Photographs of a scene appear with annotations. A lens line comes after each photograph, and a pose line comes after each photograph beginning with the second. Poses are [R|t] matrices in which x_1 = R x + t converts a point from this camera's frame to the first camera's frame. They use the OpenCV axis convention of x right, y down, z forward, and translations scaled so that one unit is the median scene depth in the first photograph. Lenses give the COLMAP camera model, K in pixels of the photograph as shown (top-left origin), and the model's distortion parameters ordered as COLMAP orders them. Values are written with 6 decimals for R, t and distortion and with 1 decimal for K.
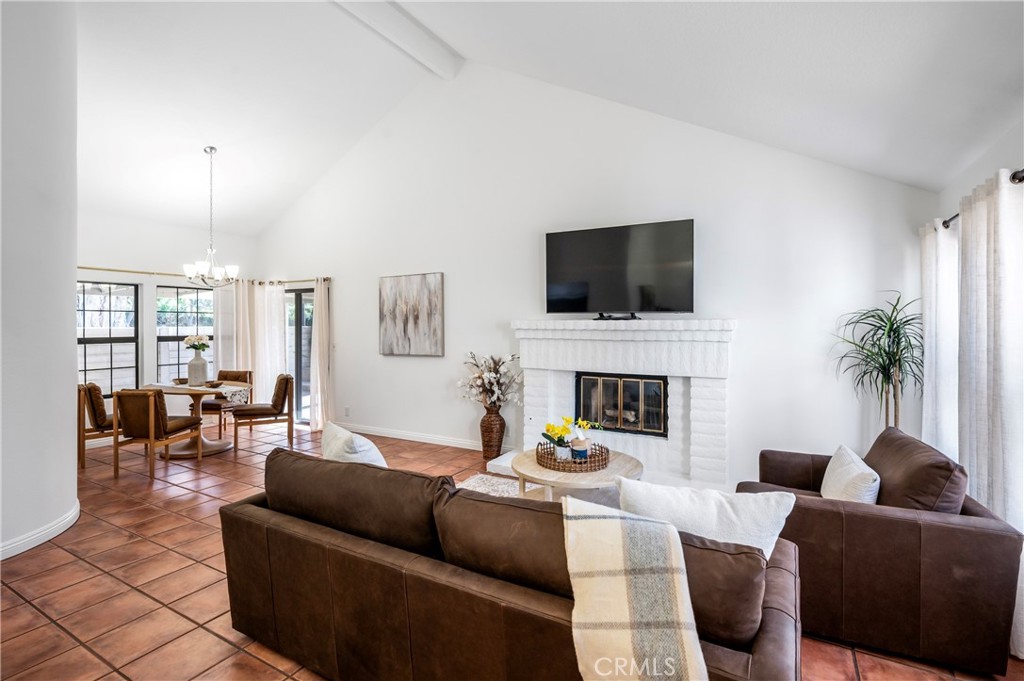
lens RADIAL K [[479.4, 0, 511.2], [0, 479.4, 321.8], [0, 0, 1]] dist [0.002488, 0.000212]
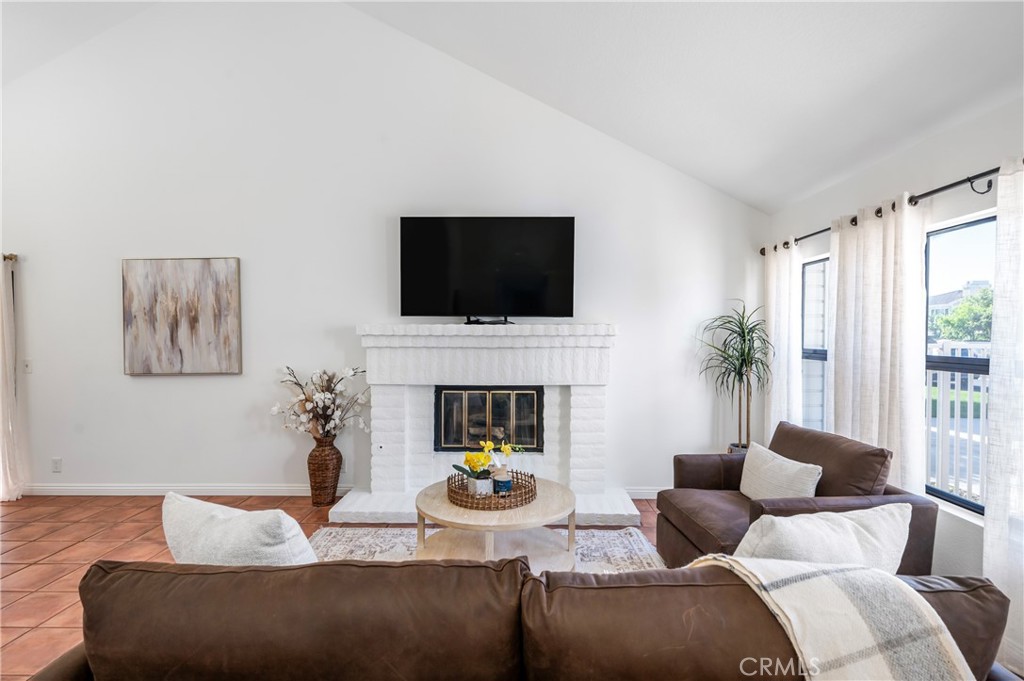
lens RADIAL K [[507.1, 0, 512.0], [0, 507.1, 340.5], [0, 0, 1]] dist [0.002723, 0.000360]
pose [[0.882062, -0.006056, 0.471095, -0.171426], [-0.002198, 0.999854, 0.016968, 0.009145], [-0.471128, -0.016003, 0.881919, 0.157747]]
